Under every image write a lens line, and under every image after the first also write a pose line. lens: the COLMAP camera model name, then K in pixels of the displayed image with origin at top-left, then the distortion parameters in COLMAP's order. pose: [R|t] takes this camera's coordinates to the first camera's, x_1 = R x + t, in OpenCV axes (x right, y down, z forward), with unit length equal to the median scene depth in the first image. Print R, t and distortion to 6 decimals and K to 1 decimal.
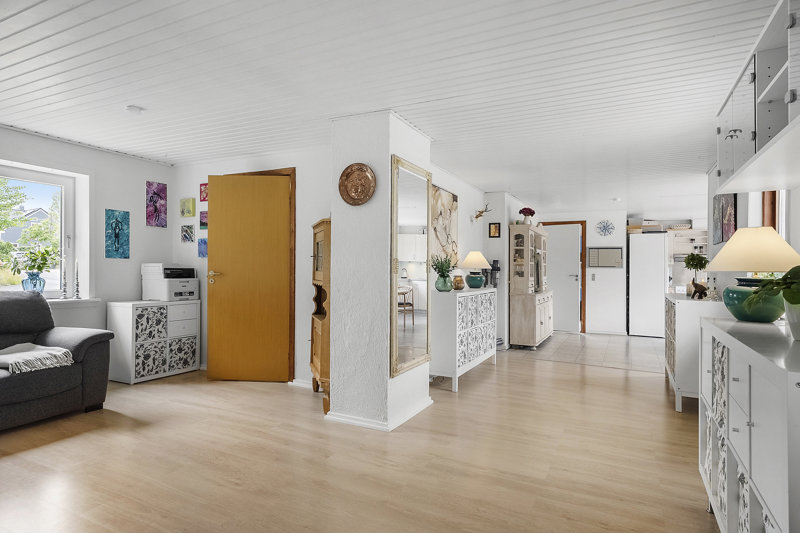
lens RADIAL K [[430.8, 0, 397.4], [0, 430.8, 264.5], [0, 0, 1]] dist [0.004684, 0.000913]
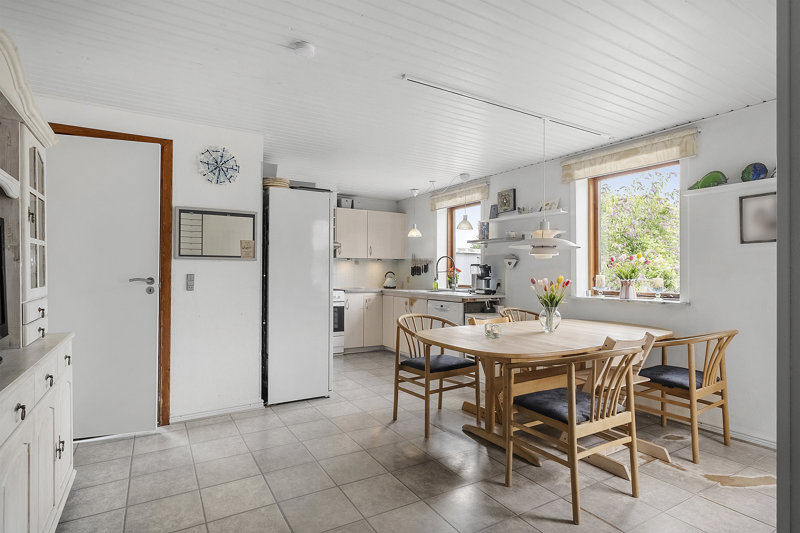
lens RADIAL K [[418.8, 0, 397.0], [0, 418.8, 266.6], [0, 0, 1]] dist [-0.000870, 0.000211]
pose [[0.528338, -0.002178, 0.849031, 0.223088], [-0.006643, 0.999956, 0.006698, 0.010814], [-0.849008, -0.009179, 0.528300, 0.628675]]
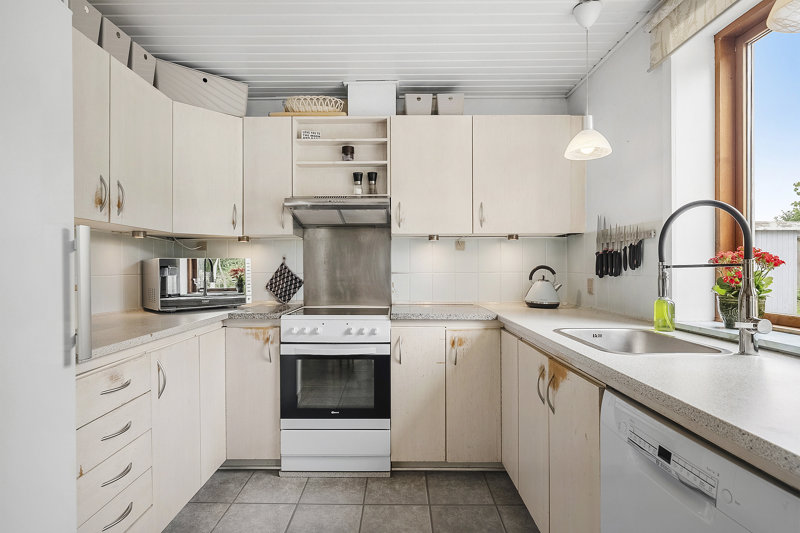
lens RADIAL K [[430.8, 0, 396.3], [0, 430.8, 267.1], [0, 0, 1]] dist [0.004684, 0.000913]
pose [[0.888471, -0.016965, 0.458619, 0.660436], [0.008893, 0.999765, 0.019755, 0.019579], [-0.458847, -0.013474, 0.888413, 0.827060]]
